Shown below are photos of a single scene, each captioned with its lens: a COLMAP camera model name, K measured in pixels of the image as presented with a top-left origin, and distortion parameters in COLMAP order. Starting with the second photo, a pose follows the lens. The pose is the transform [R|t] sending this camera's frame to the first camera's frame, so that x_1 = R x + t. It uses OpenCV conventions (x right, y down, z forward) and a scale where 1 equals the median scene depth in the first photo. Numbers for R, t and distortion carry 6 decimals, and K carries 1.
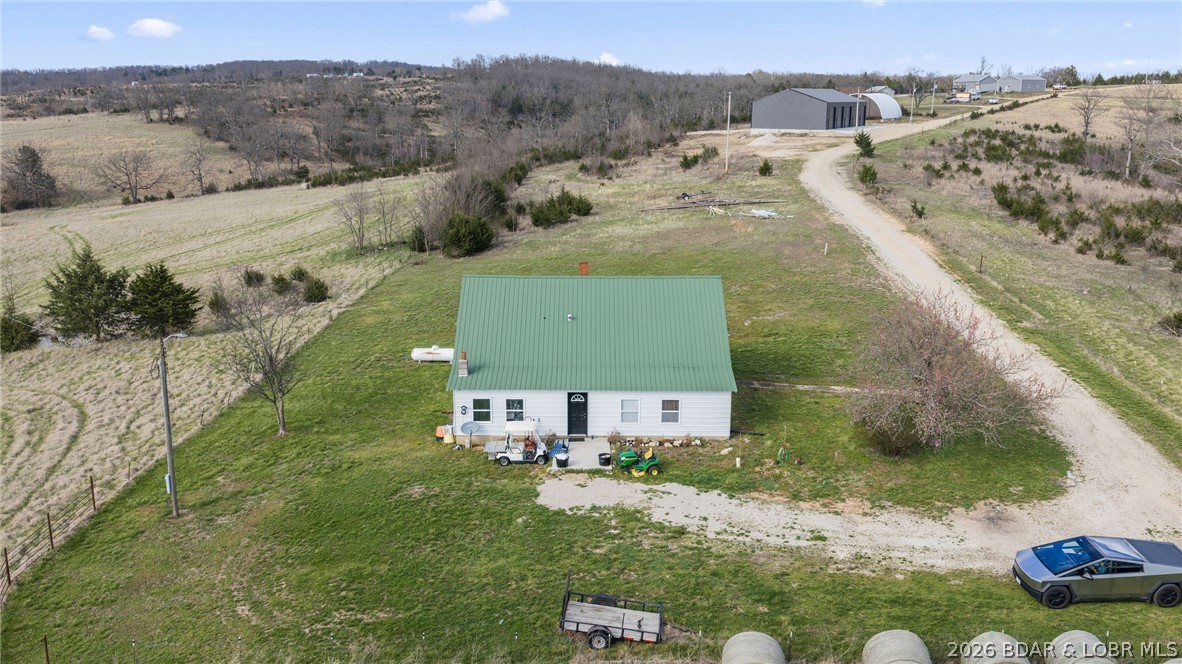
lens RADIAL K [[969.8, 0, 591.0], [0, 969.8, 332.0], [0, 0, 1]] dist [0.024021, -0.053485]
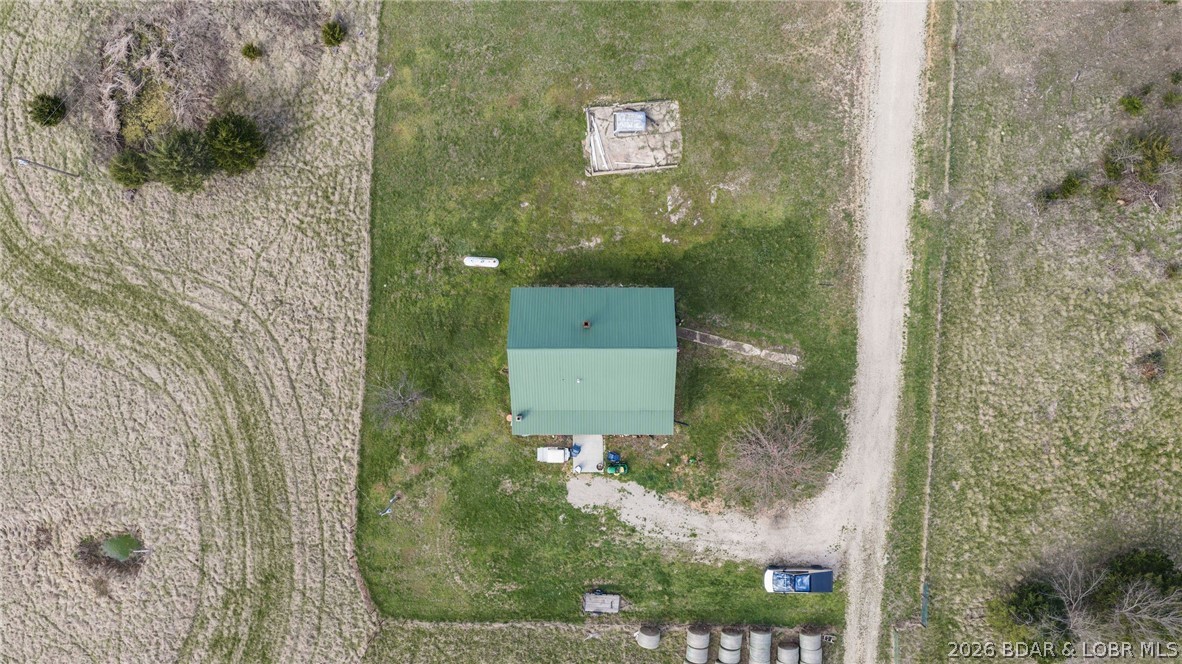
lens RADIAL K [[969.8, 0, 591.0], [0, 969.8, 332.0], [0, 0, 1]] dist [0.024021, -0.053485]
pose [[0.999913, -0.004998, -0.012168, 0.023572], [0.013040, 0.254997, 0.966854, -2.014141], [-0.001730, -0.966929, 0.255040, 0.838771]]
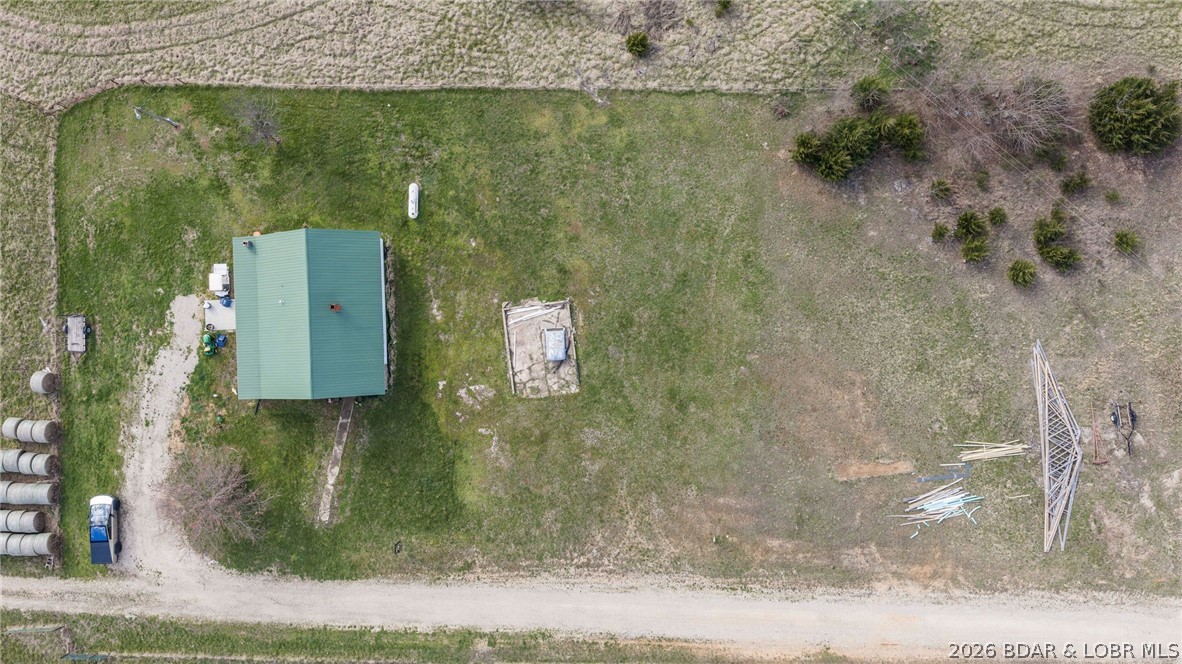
lens RADIAL K [[969.8, 0, 591.0], [0, 969.8, 332.0], [0, 0, 1]] dist [0.024021, -0.053485]
pose [[0.041109, 0.999077, -0.012455, 0.087917], [-0.249742, 0.022344, 0.968055, -2.146807], [0.967439, -0.036685, 0.250430, 1.374276]]
